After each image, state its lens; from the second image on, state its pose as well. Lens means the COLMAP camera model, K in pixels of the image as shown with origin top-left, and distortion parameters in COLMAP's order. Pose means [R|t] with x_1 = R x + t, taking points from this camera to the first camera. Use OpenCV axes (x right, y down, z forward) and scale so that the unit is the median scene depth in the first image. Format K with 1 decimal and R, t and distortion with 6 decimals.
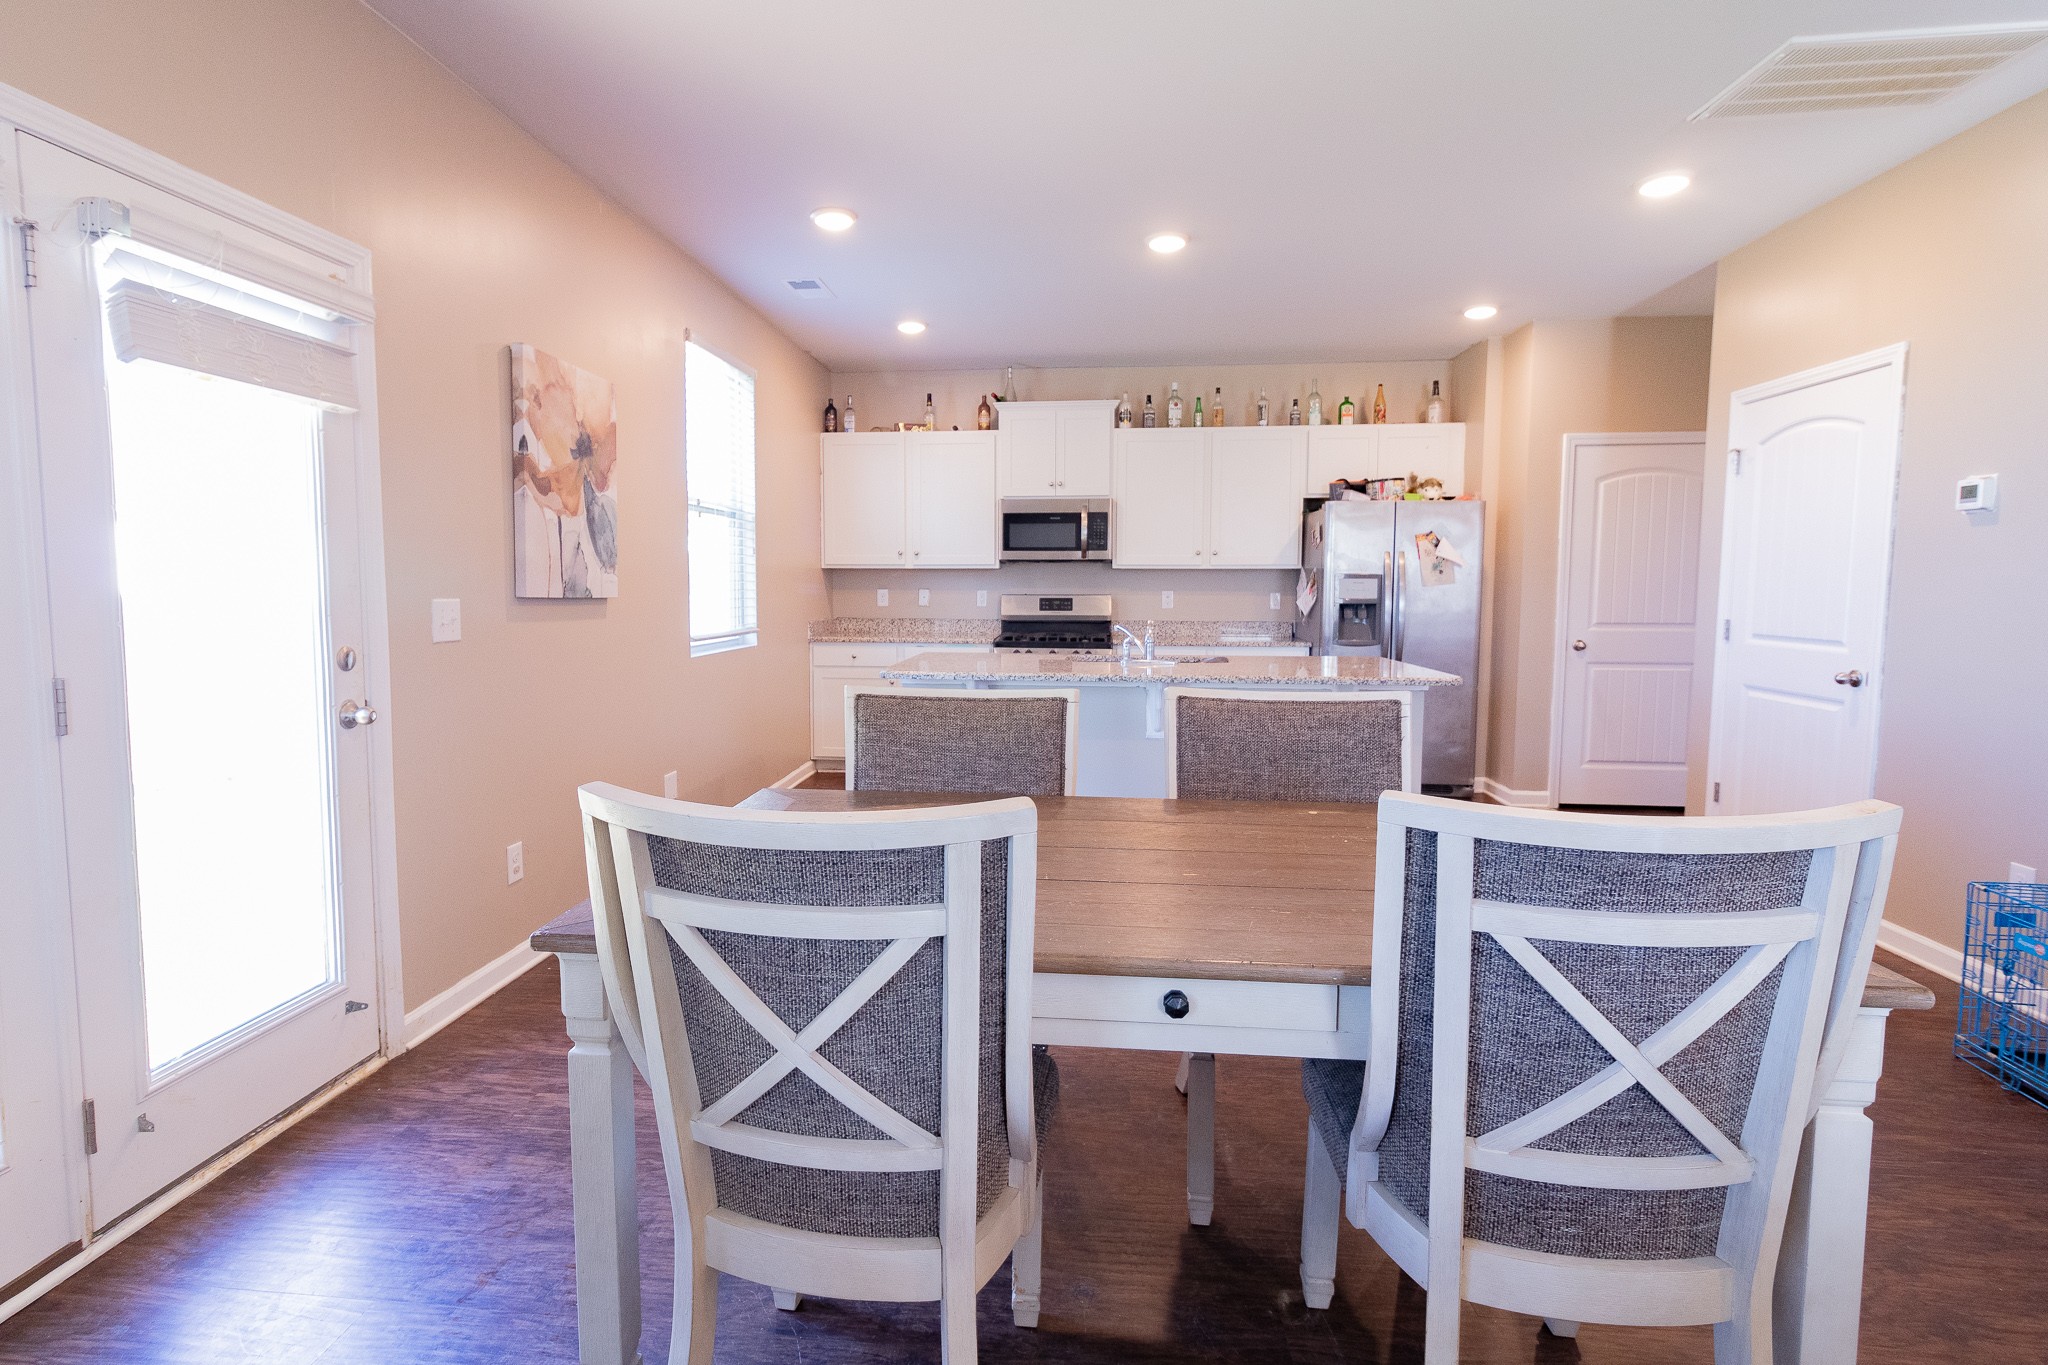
lens RADIAL K [[995.1, 0, 981.5], [0, 995.1, 661.3], [0, 0, 1]] dist [-0.000438, 0.000291]
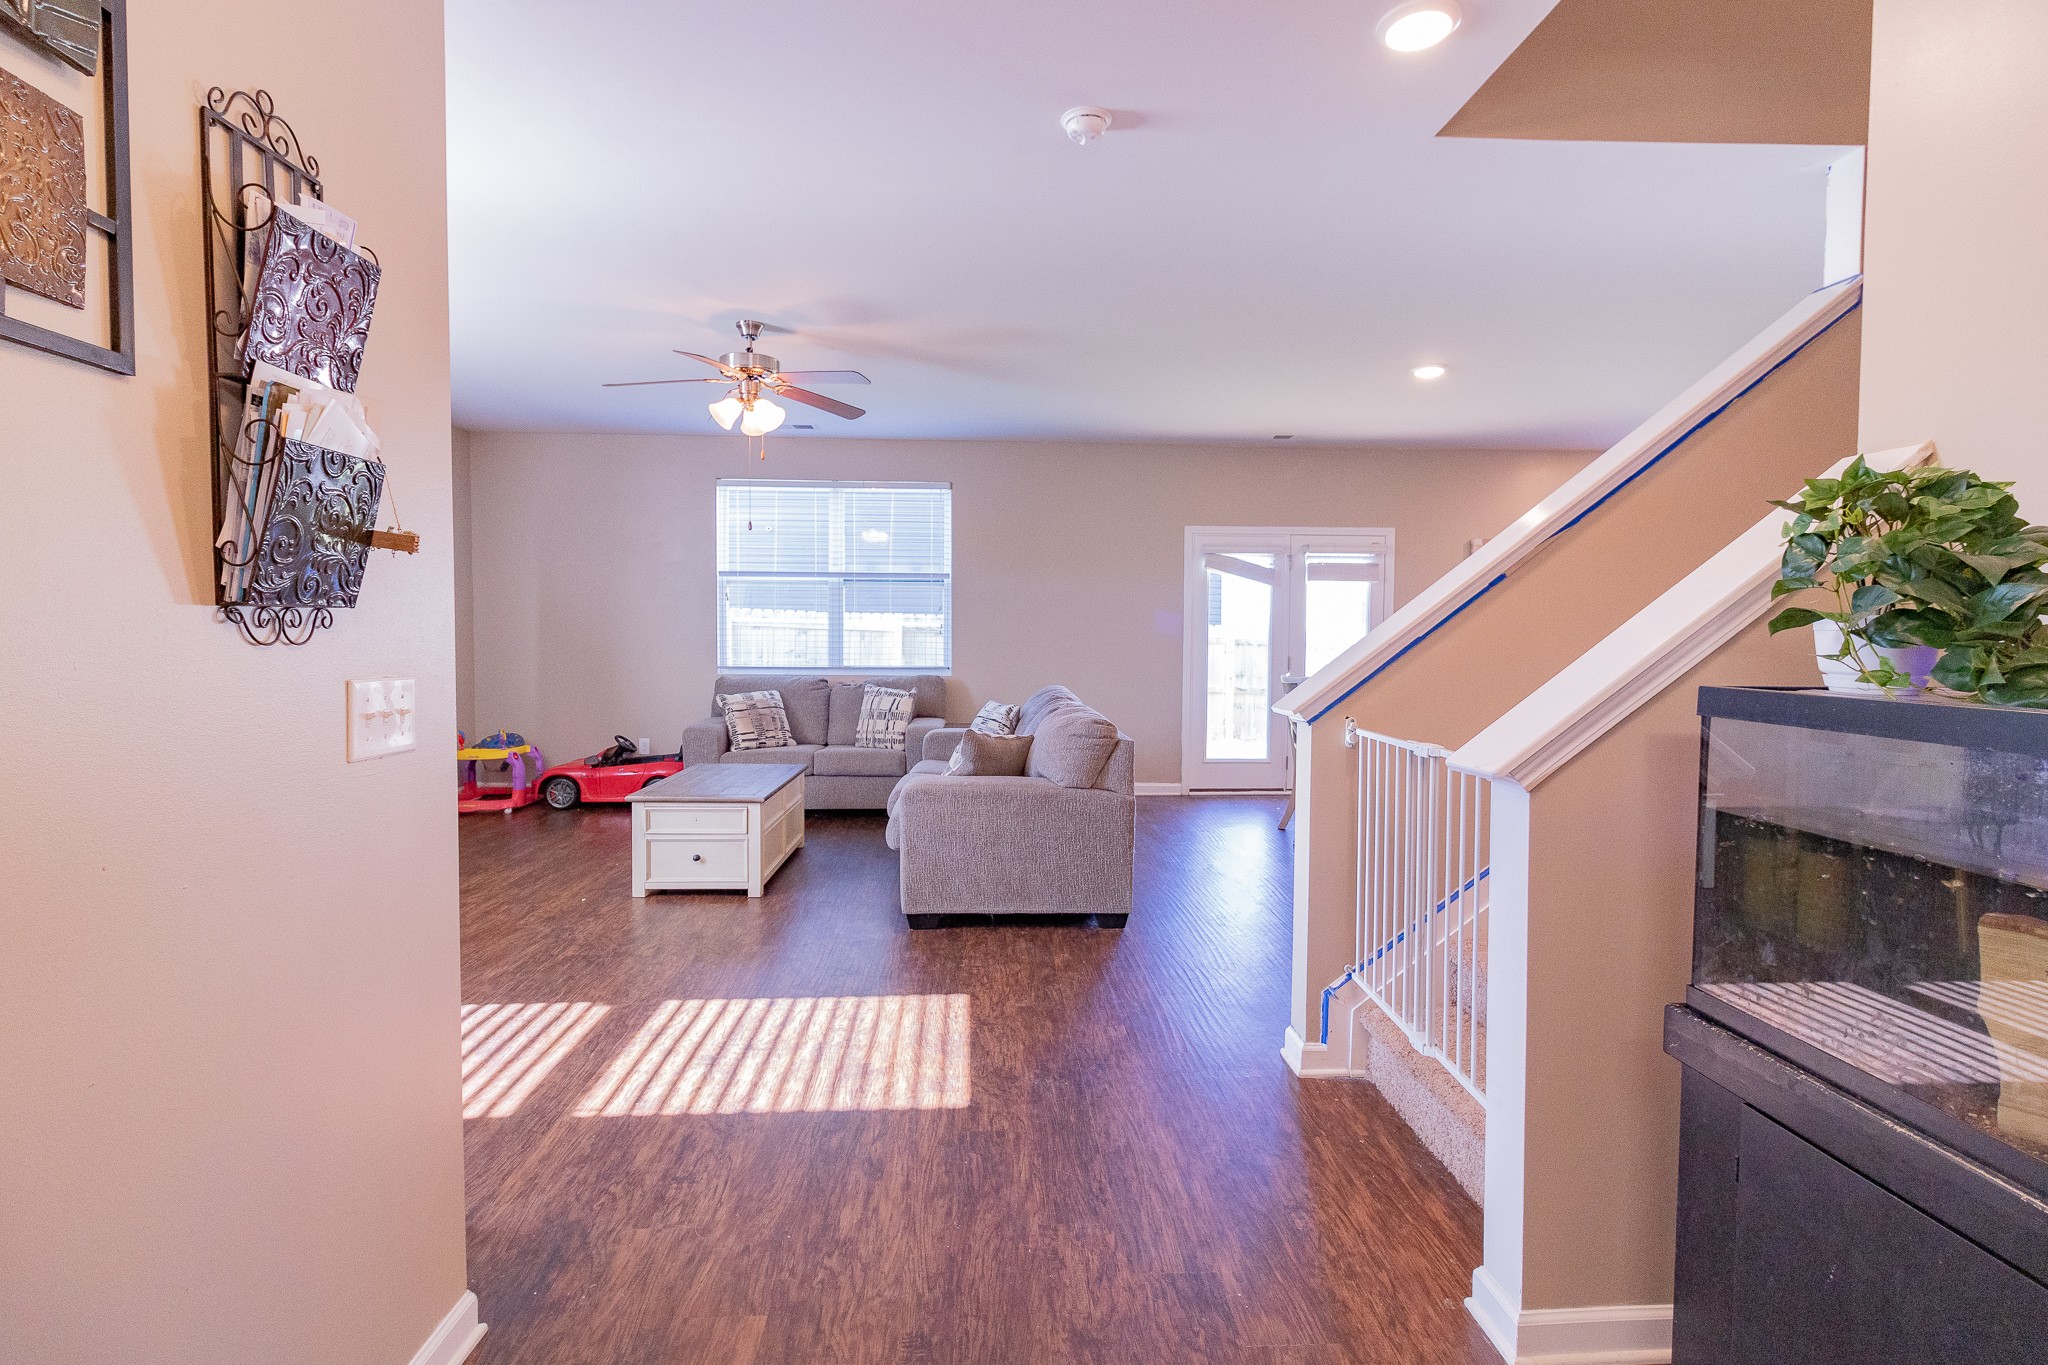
lens RADIAL K [[975.7, 0, 1019.7], [0, 975.7, 661.2], [0, 0, 1]] dist [0.001354, 0.000687]
pose [[0.169362, 0.031843, -0.985039, 0.930717], [-0.080163, 0.996611, 0.018434, 0.016521], [0.982288, 0.075842, 0.171341, -0.270441]]
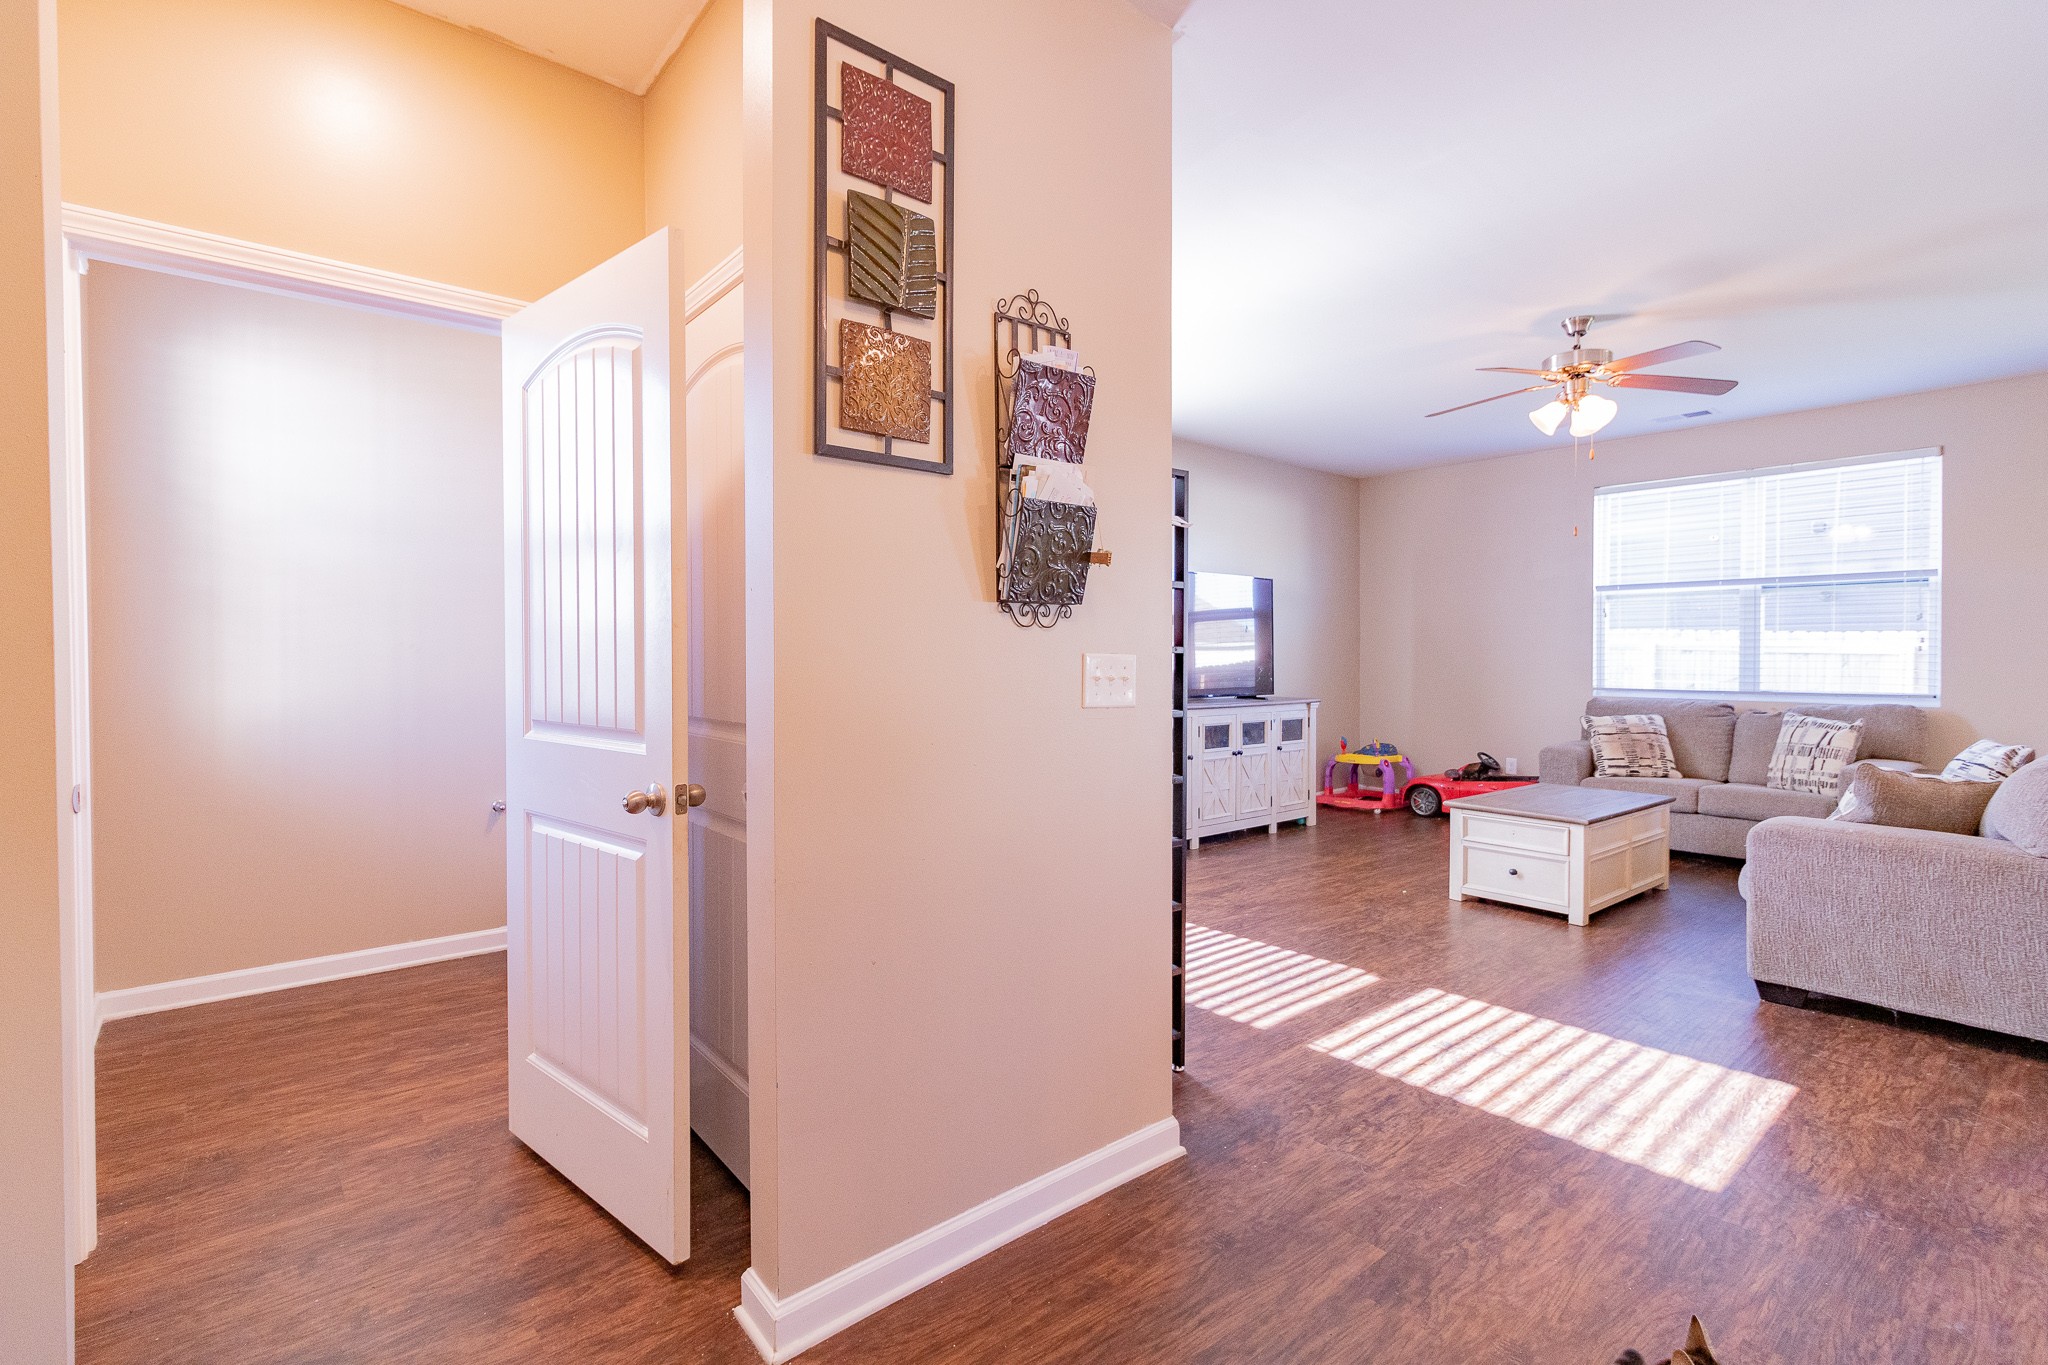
lens RADIAL K [[947.3, 0, 1009.6], [0, 947.3, 670.2], [0, 0, 1]] dist [-0.002996, 0.001496]
pose [[-0.689737, 0.006157, -0.724034, 0.940359], [-0.057414, 0.996350, 0.063167, 0.024633], [0.721780, 0.085139, -0.686866, -0.165624]]
